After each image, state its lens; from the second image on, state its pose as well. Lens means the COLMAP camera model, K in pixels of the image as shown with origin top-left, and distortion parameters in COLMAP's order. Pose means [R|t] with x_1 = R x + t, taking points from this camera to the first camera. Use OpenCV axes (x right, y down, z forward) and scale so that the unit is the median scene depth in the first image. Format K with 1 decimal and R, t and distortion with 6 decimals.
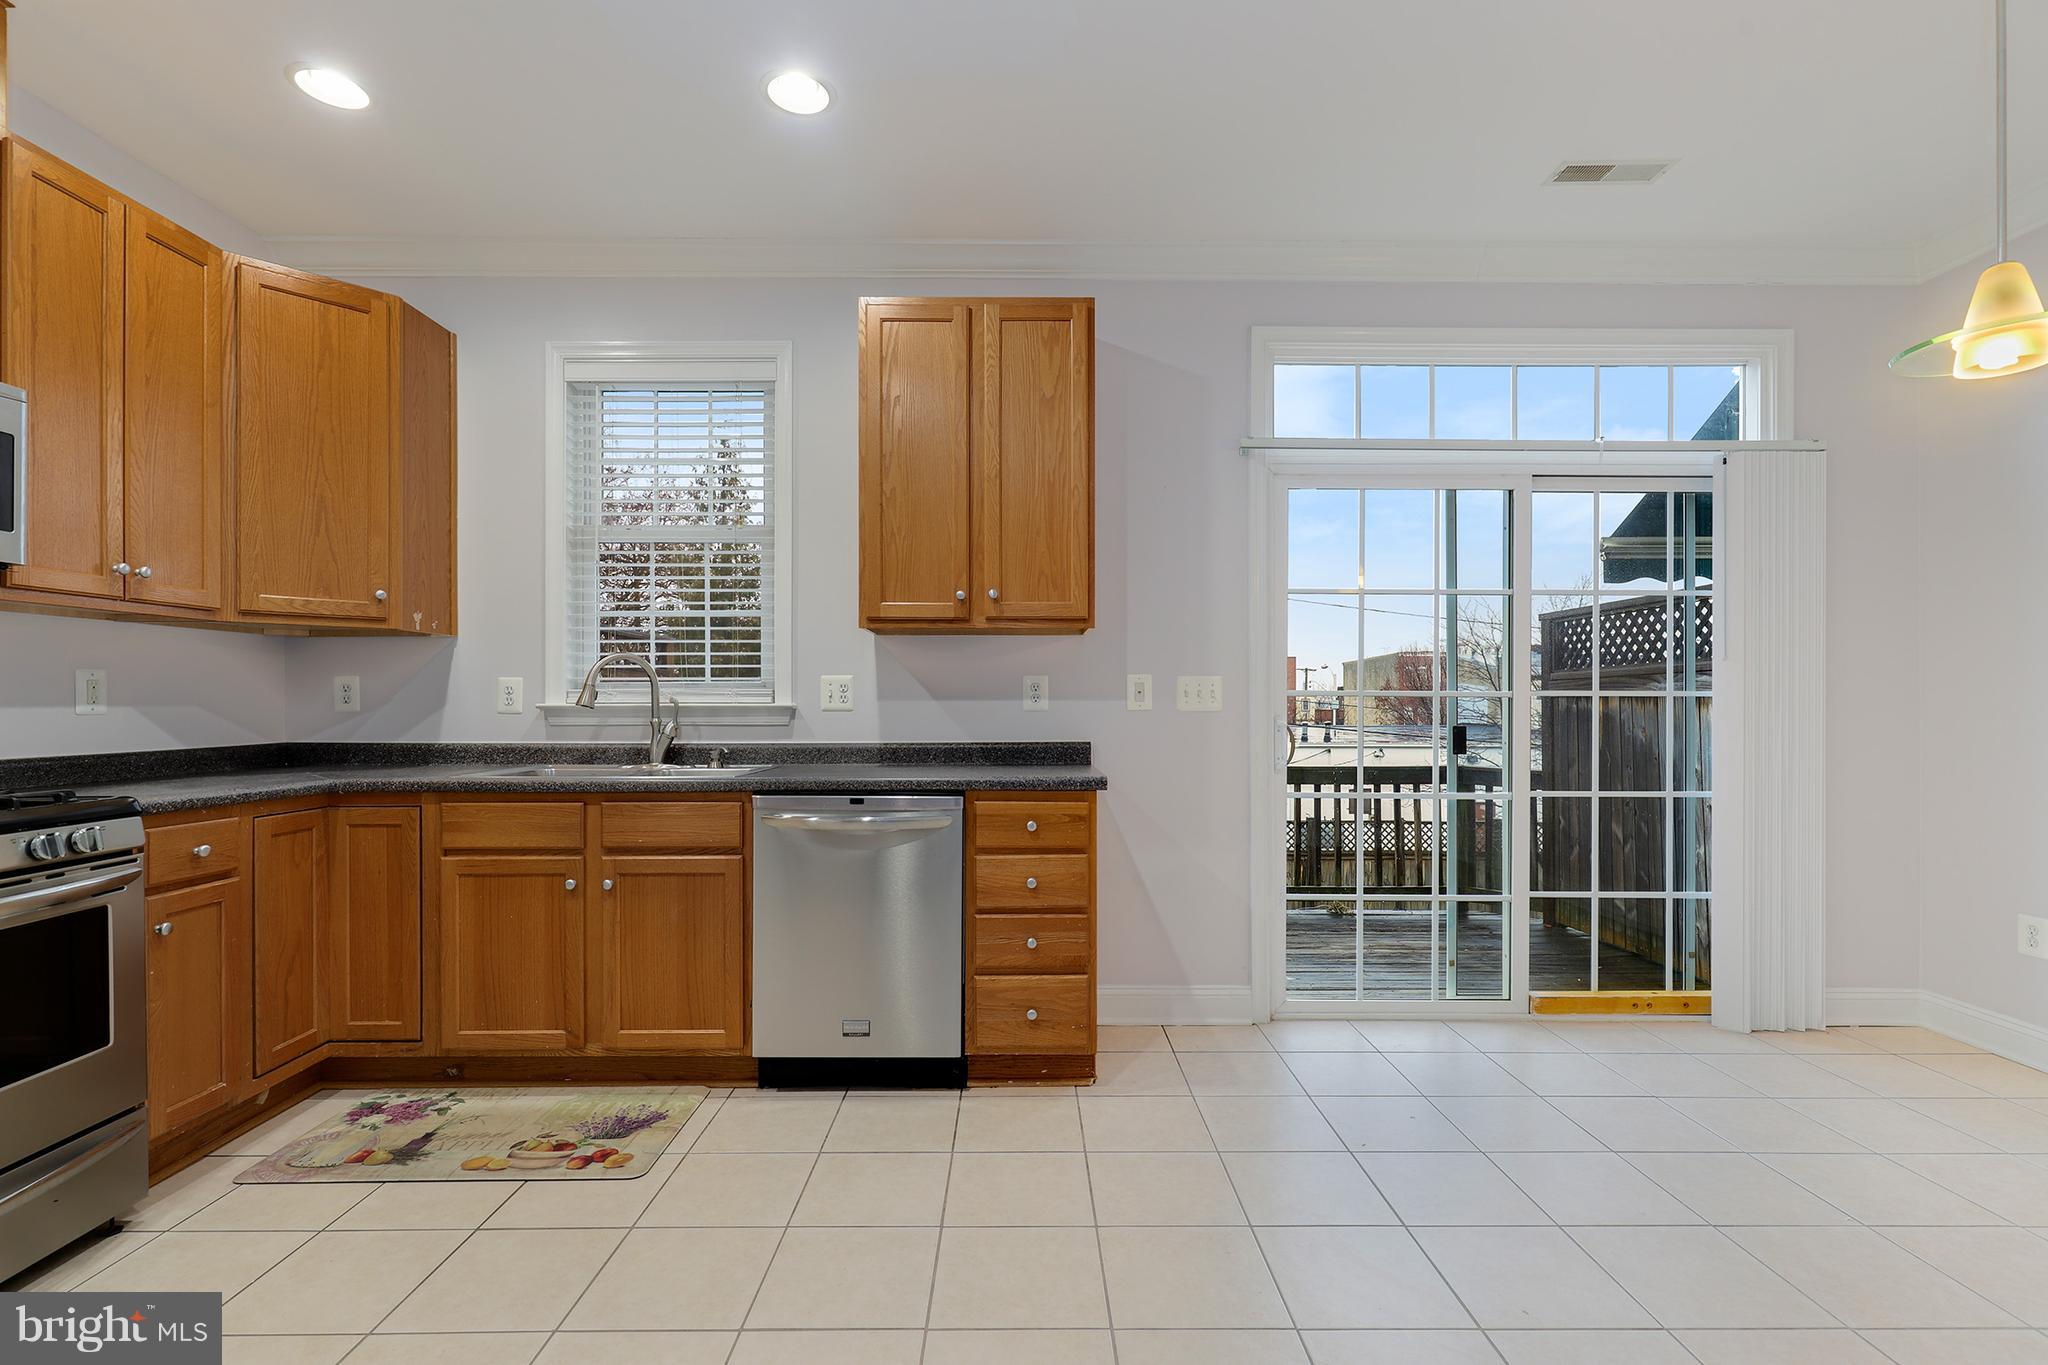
lens RADIAL K [[931.2, 0, 1017.2], [0, 931.2, 699.8], [0, 0, 1]] dist [0.003069, 0.000622]
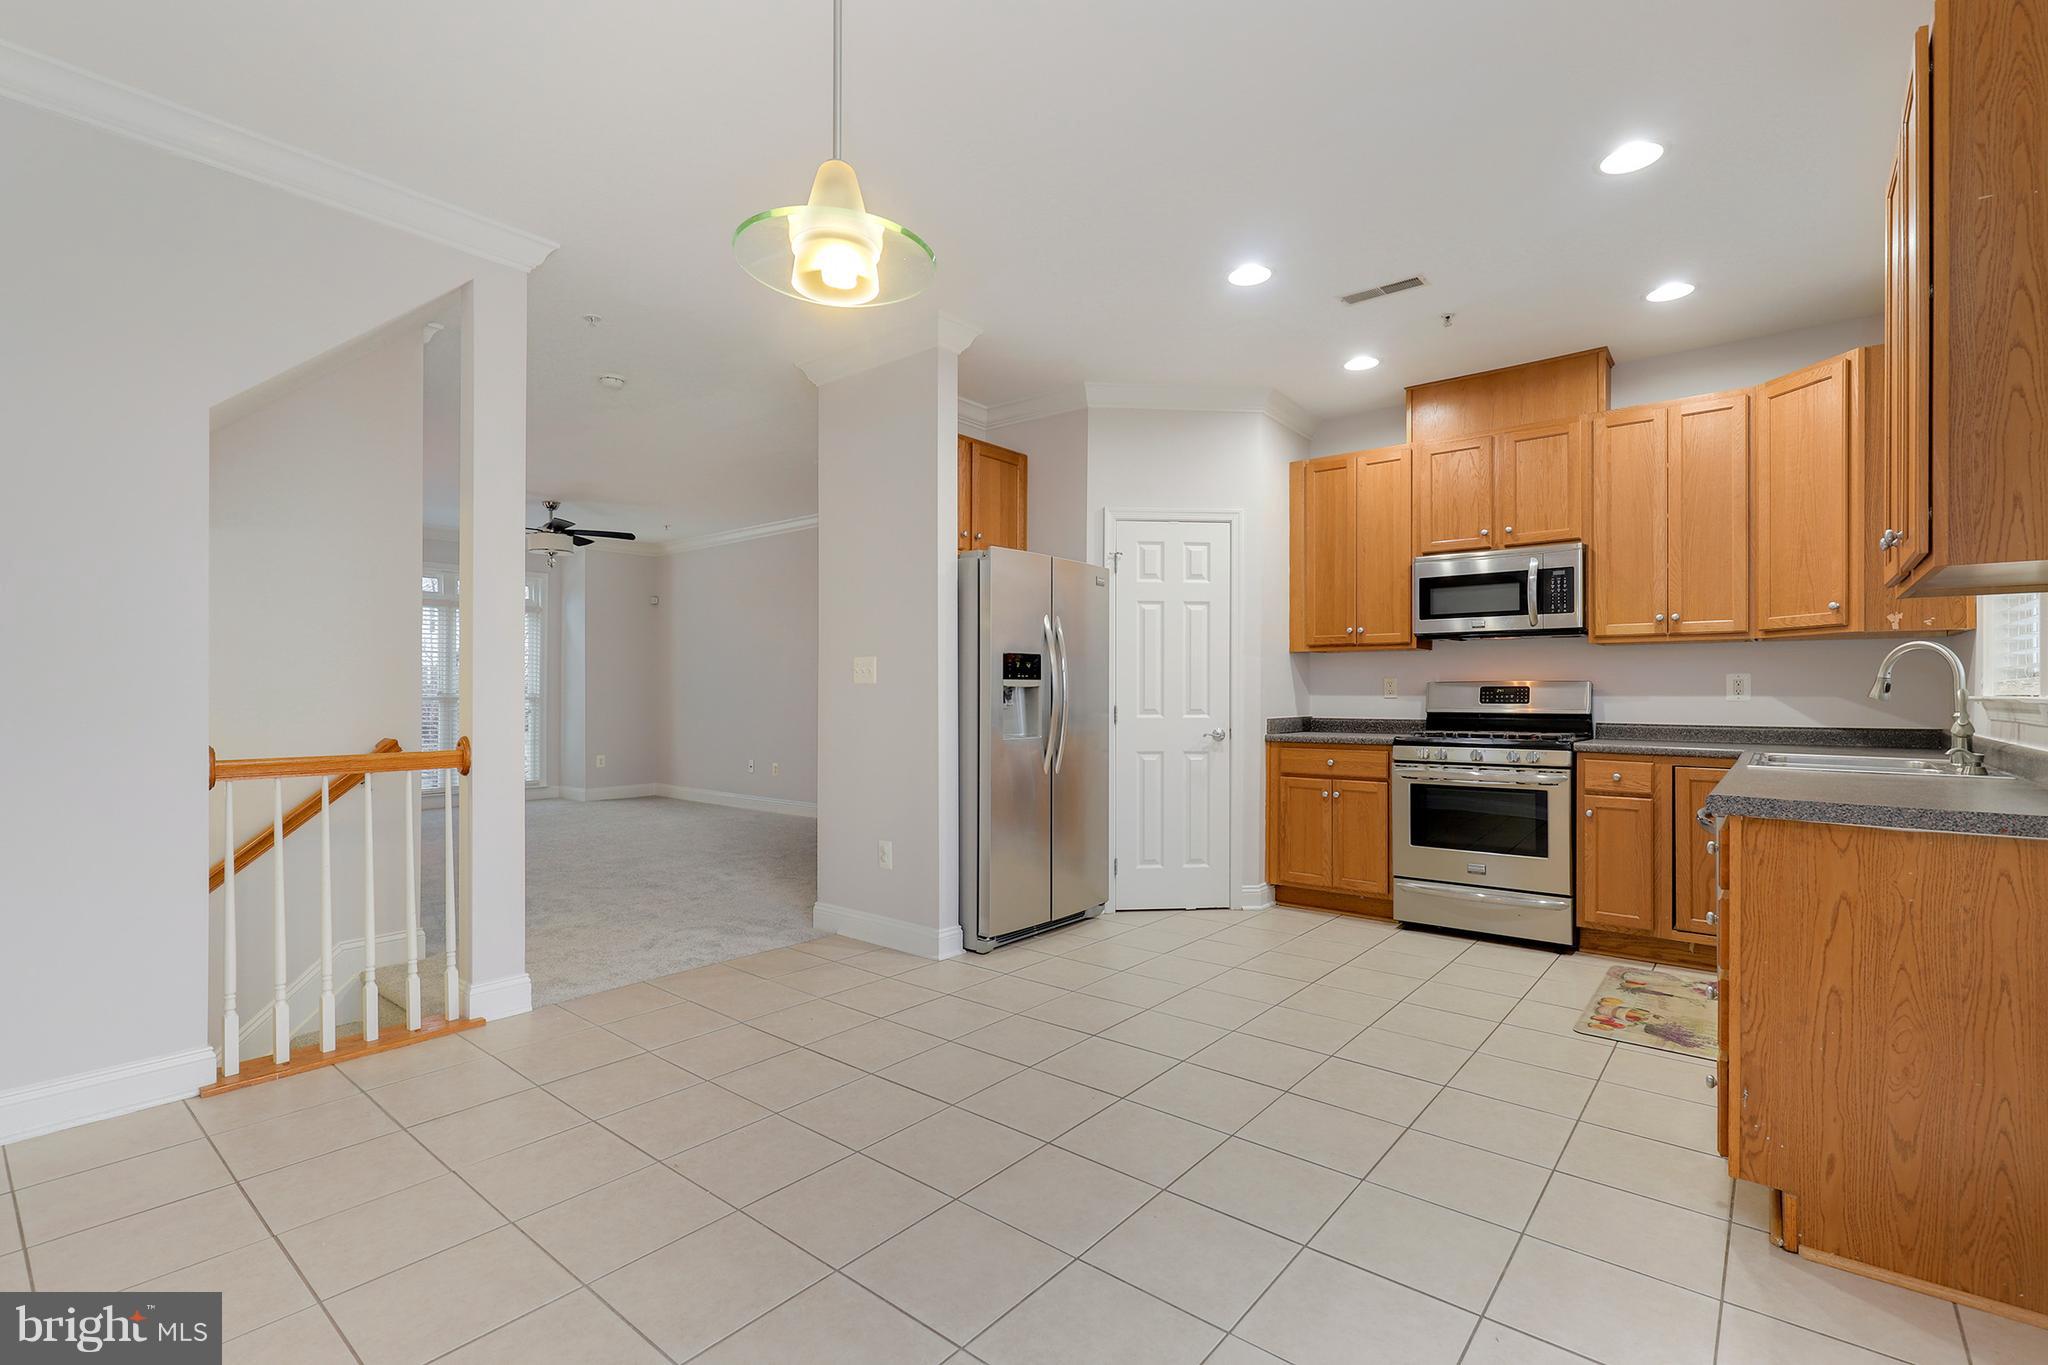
lens RADIAL K [[931.2, 0, 1010.1], [0, 931.2, 689.8], [0, 0, 1]] dist [0.003069, 0.000622]
pose [[-0.652754, -0.003555, -0.757561, 1.005889], [-0.000126, 0.999989, -0.004585, 0.003088], [0.757570, -0.002898, -0.652748, 1.051815]]
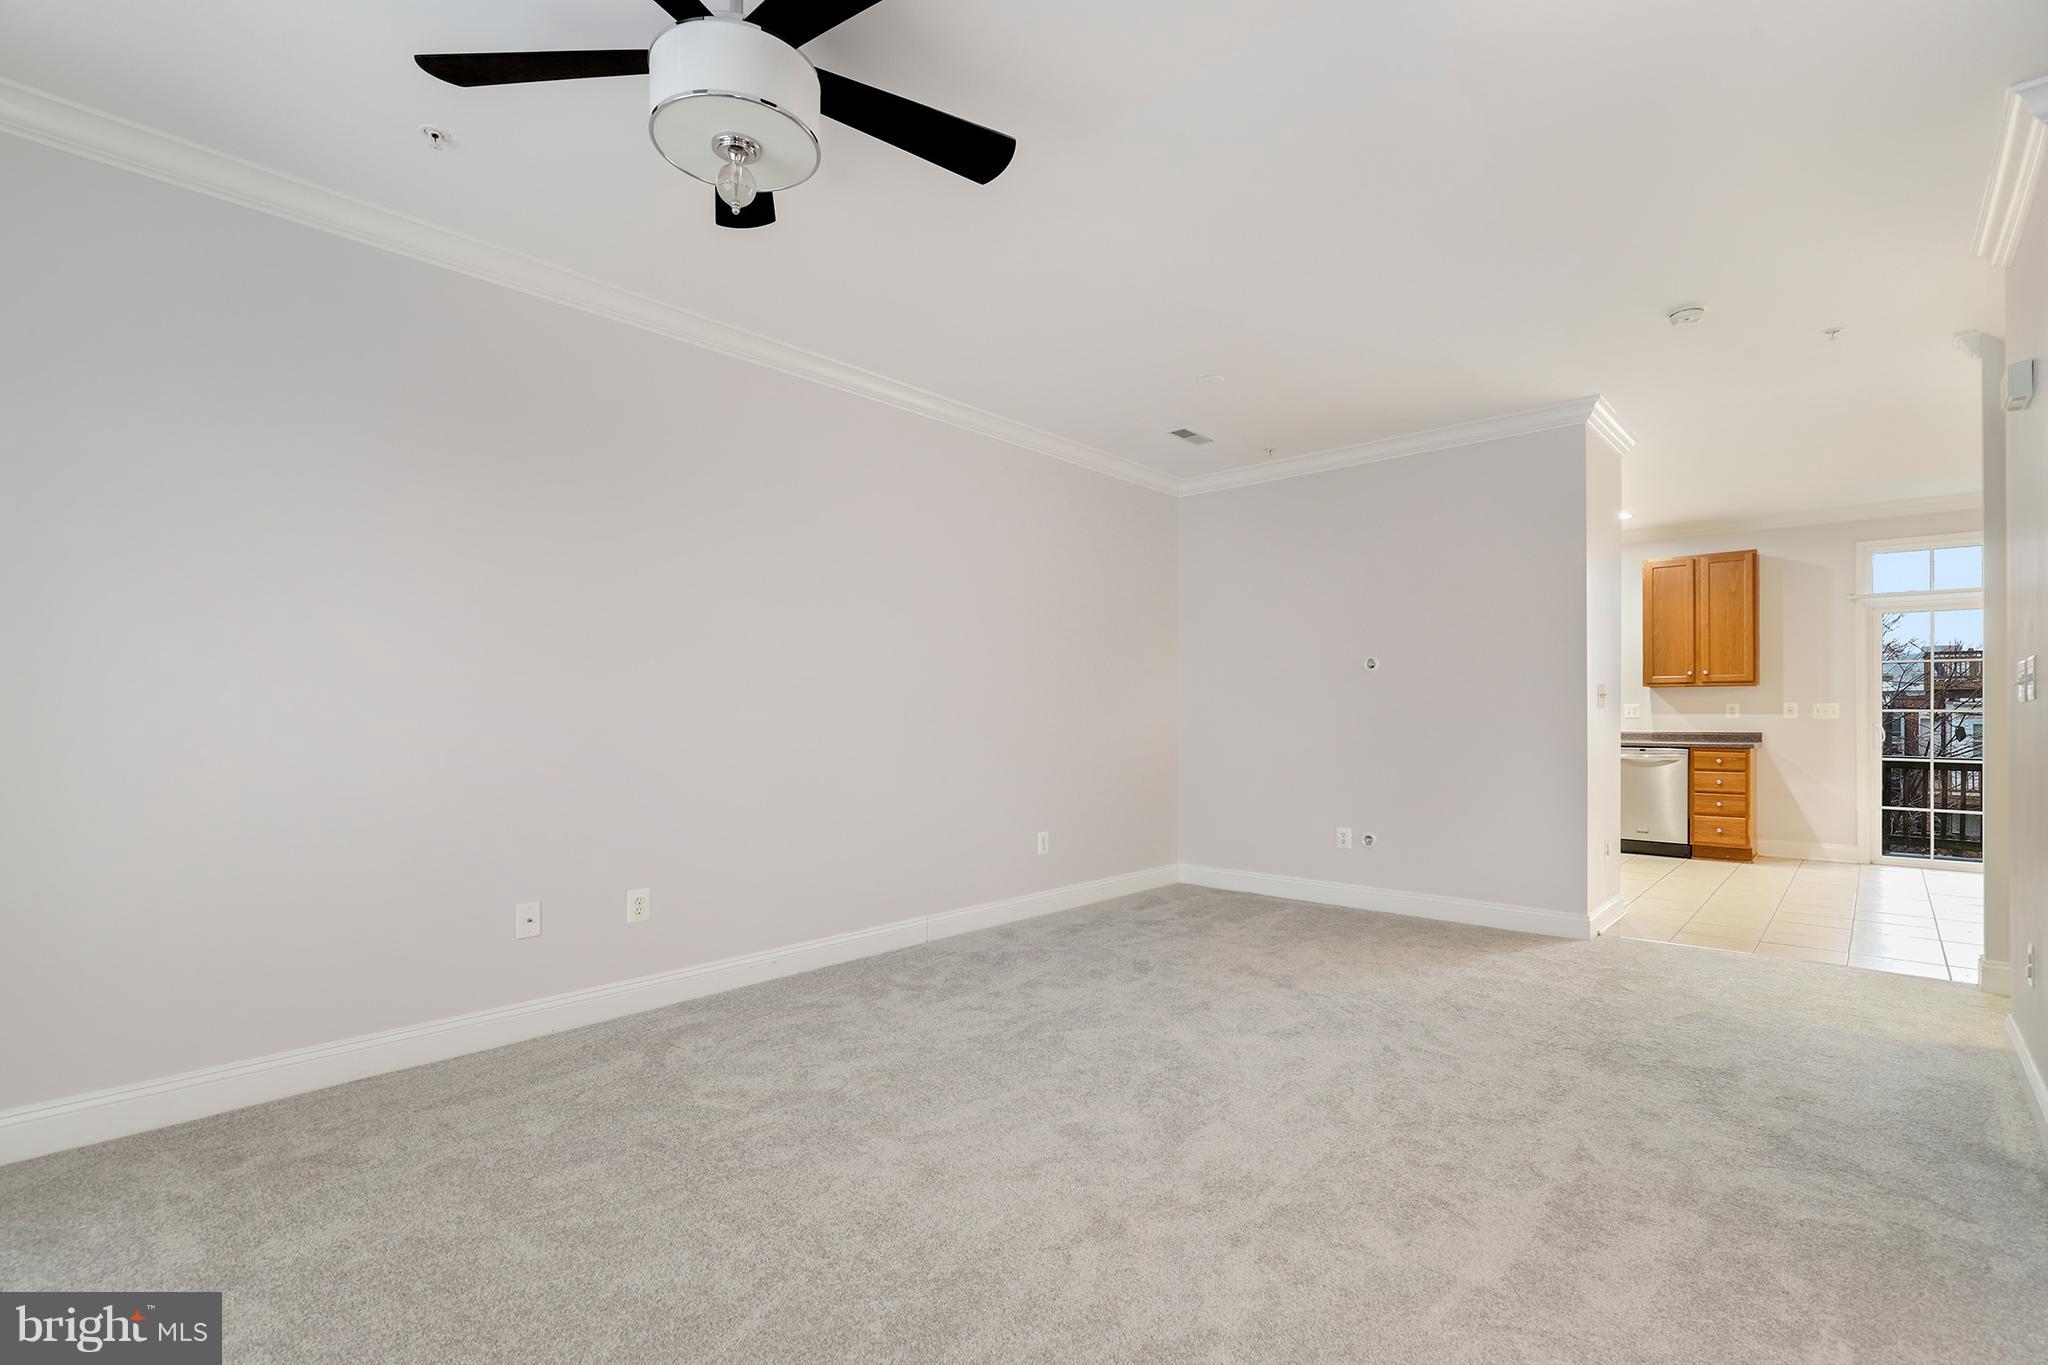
lens RADIAL K [[931.2, 0, 1021.4], [0, 931.2, 711.1], [0, 0, 1]] dist [0.003069, 0.000622]
pose [[0.737430, -0.001318, -0.675423, 0.346553], [0.001615, 0.999999, -0.000188, -0.012166], [0.675422, -0.000952, 0.737431, -2.335616]]
